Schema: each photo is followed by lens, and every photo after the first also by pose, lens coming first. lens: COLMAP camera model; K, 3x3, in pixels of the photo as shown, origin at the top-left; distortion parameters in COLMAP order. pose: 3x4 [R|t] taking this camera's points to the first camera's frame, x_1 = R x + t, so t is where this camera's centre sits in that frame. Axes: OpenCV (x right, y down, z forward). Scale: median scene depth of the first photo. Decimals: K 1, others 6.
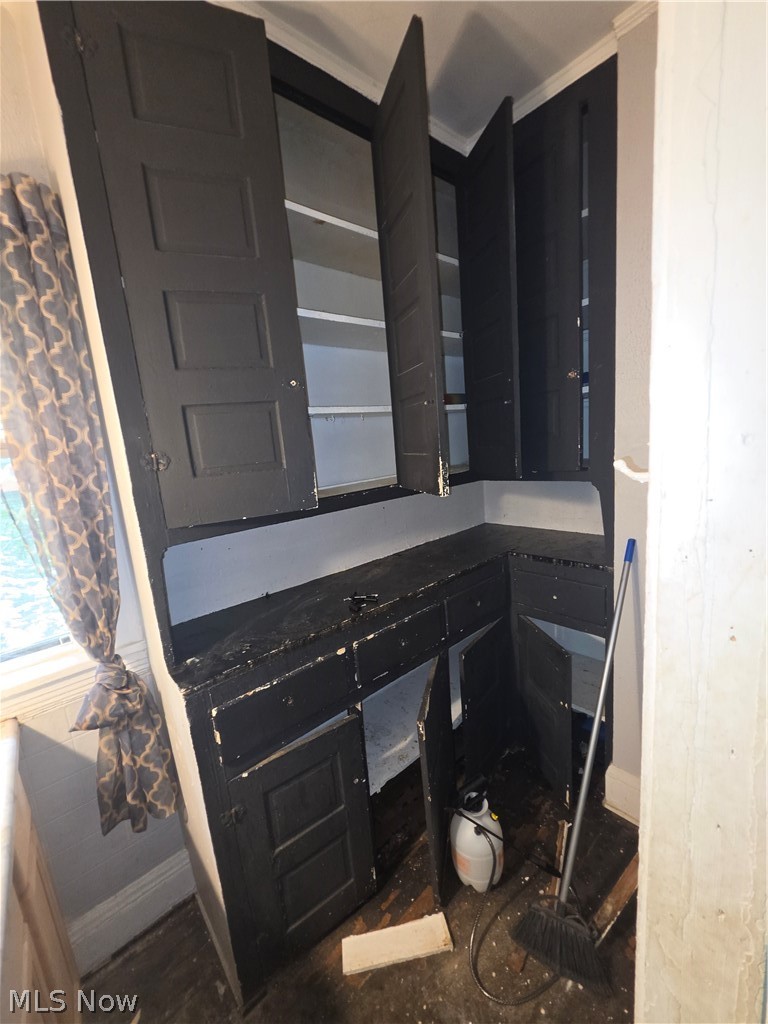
lens RADIAL K [[410.5, 0, 380.4], [0, 410.5, 514.6], [0, 0, 1]] dist [-0.003567, 0.000900]
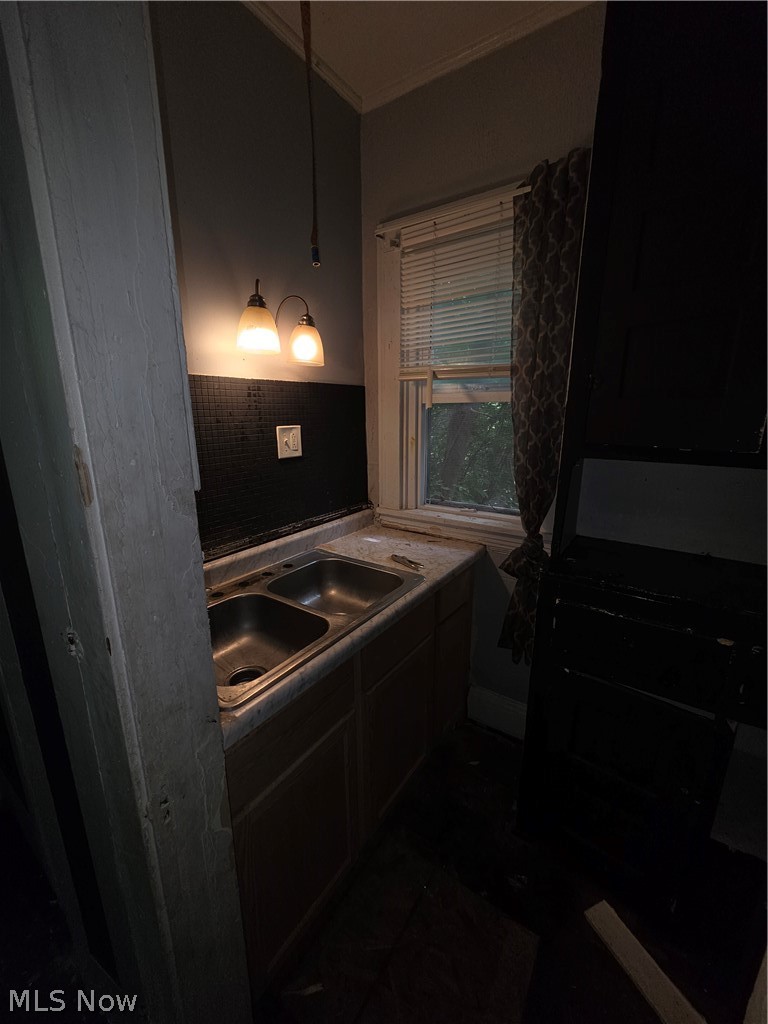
lens RADIAL K [[410.5, 0, 385.3], [0, 410.5, 512.8], [0, 0, 1]] dist [-0.003567, 0.000900]
pose [[0.249657, 0.314521, -0.915832, 0.411204], [-0.194117, 0.942838, 0.270879, 0.016831], [0.948678, 0.110152, 0.296440, 0.132871]]
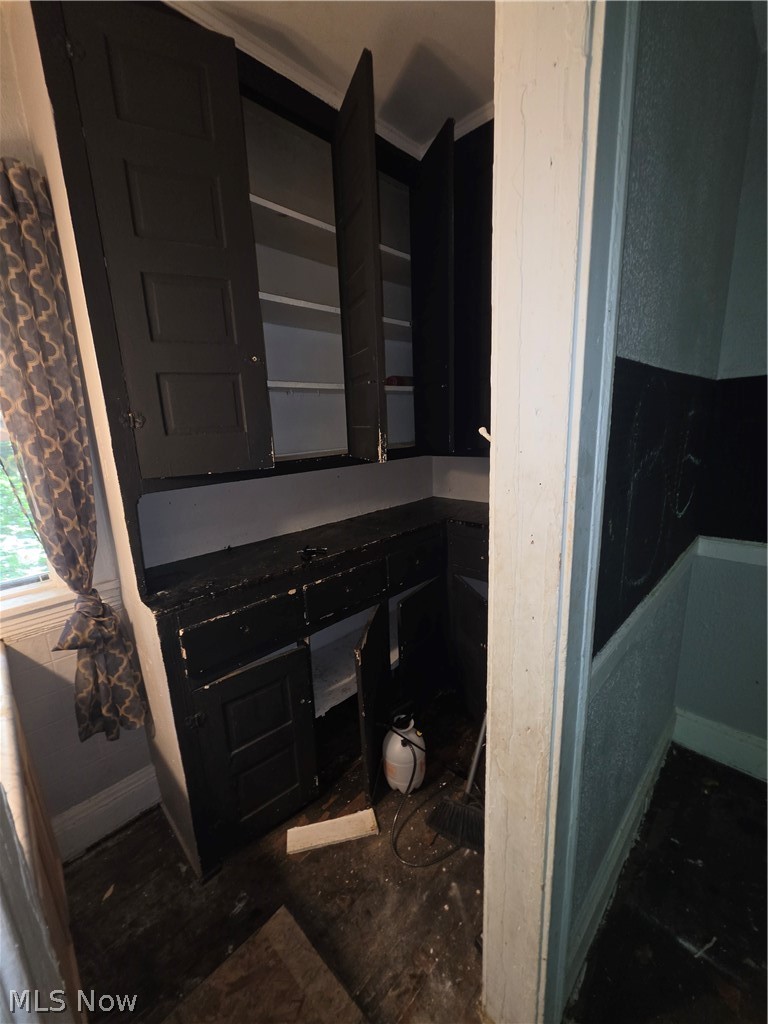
lens RADIAL K [[410.5, 0, 380.2], [0, 410.5, 514.0], [0, 0, 1]] dist [-0.003567, 0.000900]
pose [[0.996566, 0.029205, 0.077476, 0.063622], [-0.032372, 0.998677, 0.039946, 0.059687], [-0.076207, -0.042317, 0.996194, -0.199431]]
